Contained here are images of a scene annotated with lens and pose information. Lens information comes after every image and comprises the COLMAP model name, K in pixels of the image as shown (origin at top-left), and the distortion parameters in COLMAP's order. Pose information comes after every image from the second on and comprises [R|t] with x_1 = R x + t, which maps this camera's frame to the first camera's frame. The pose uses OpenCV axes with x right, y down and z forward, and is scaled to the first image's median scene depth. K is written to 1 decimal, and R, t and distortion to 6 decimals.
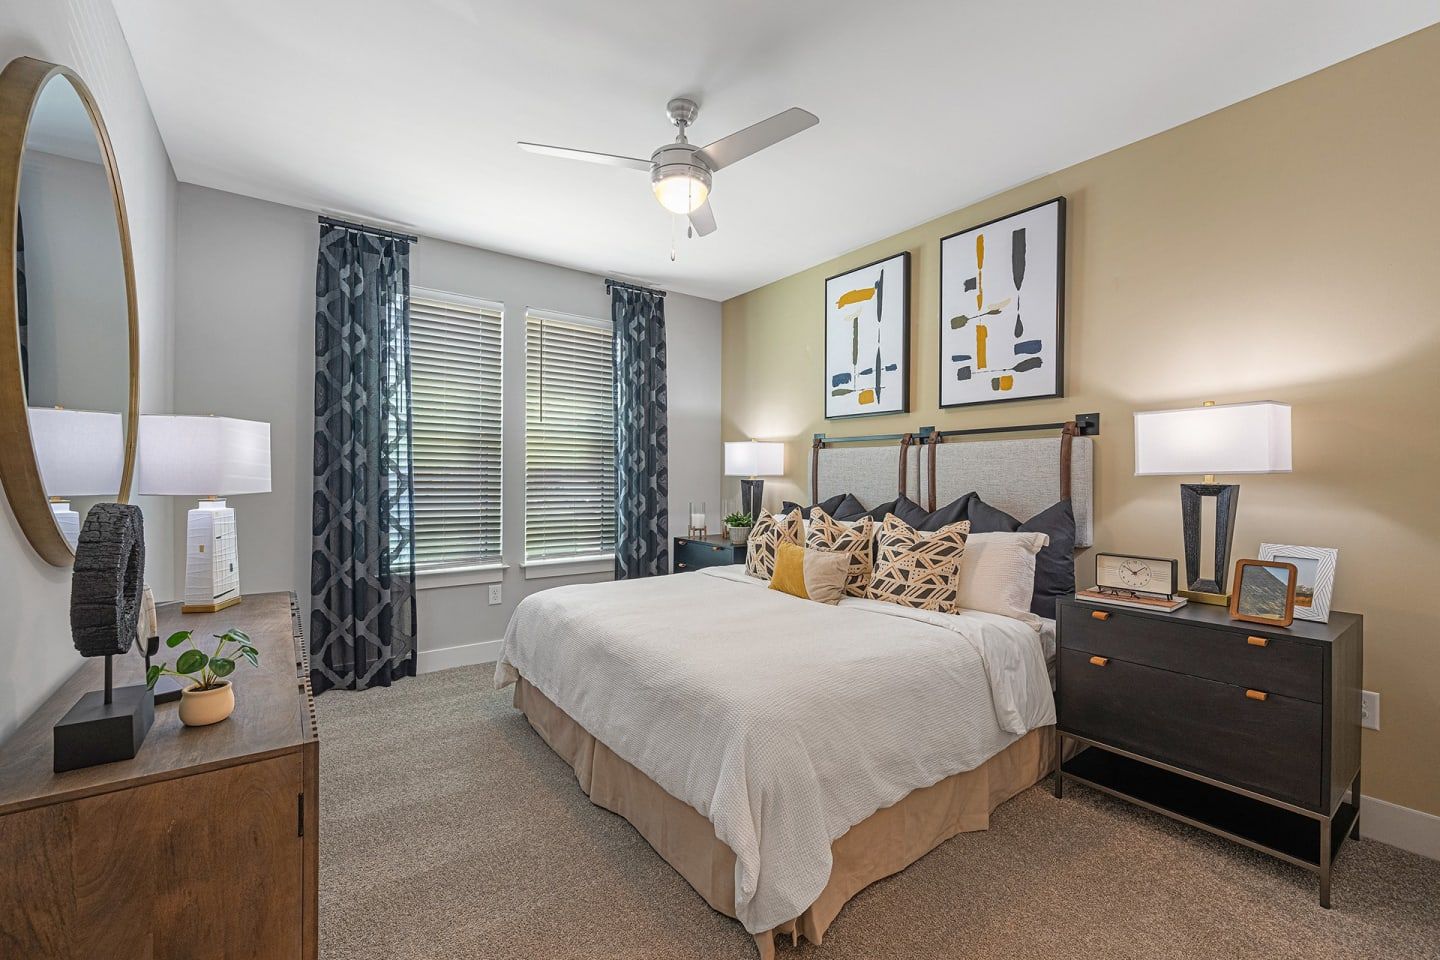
lens RADIAL K [[580.8, 0, 721.5], [0, 580.8, 485.4], [0, 0, 1]] dist [-0.000909, -0.000172]
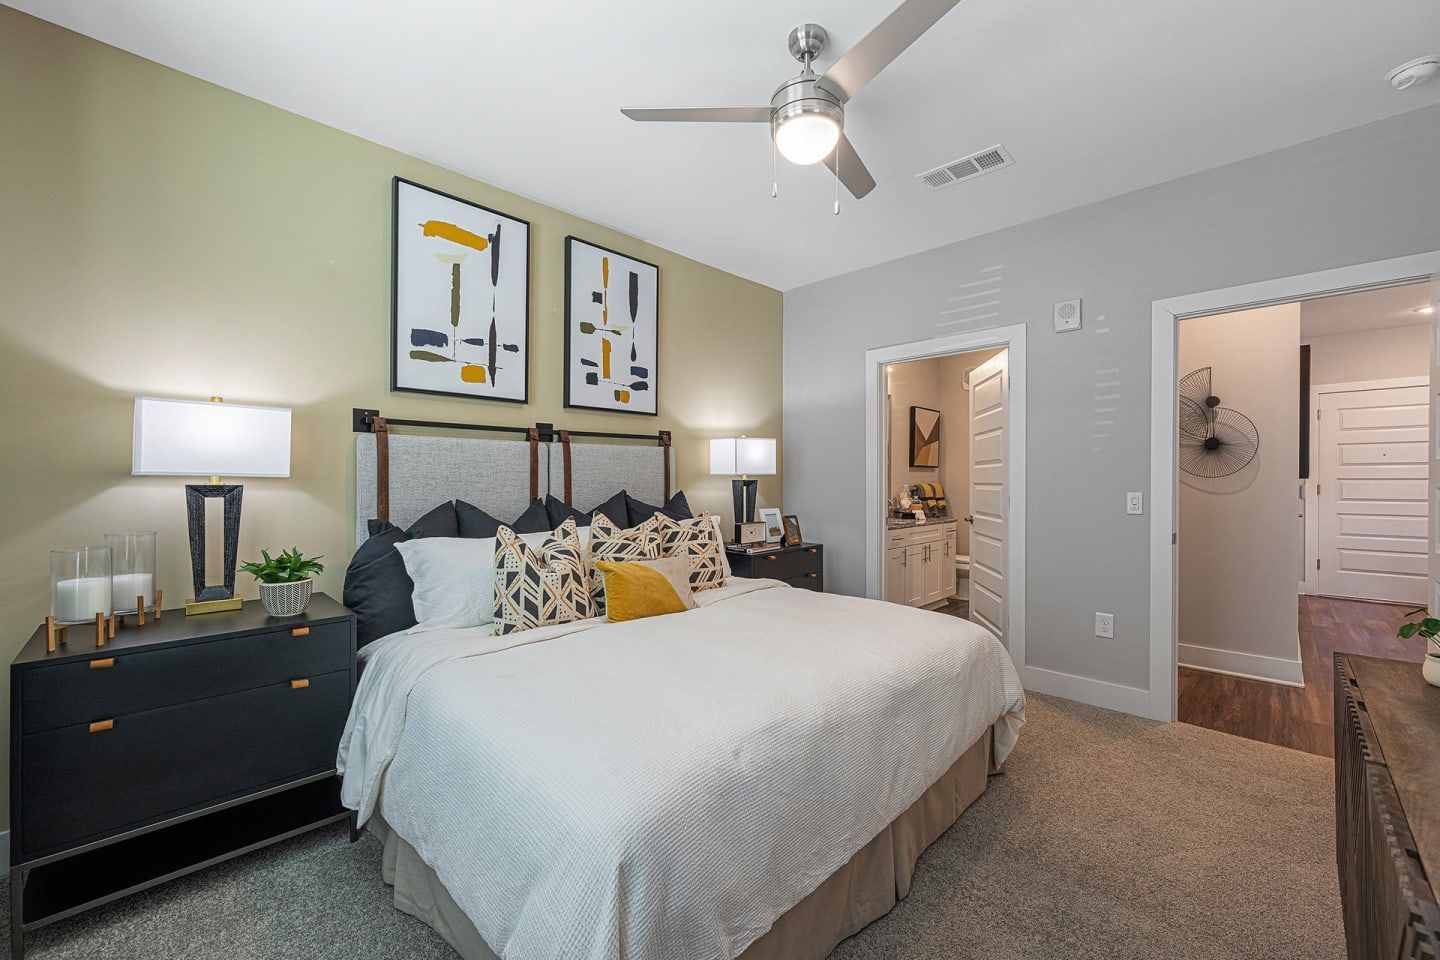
lens RADIAL K [[580.8, 0, 736.7], [0, 580.8, 476.2], [0, 0, 1]] dist [-0.000909, -0.000172]
pose [[-0.166793, -0.002329, 0.985989, -0.632977], [0.016862, 0.999844, 0.005214, -0.016147], [-0.985848, 0.017495, -0.166728, 0.875694]]
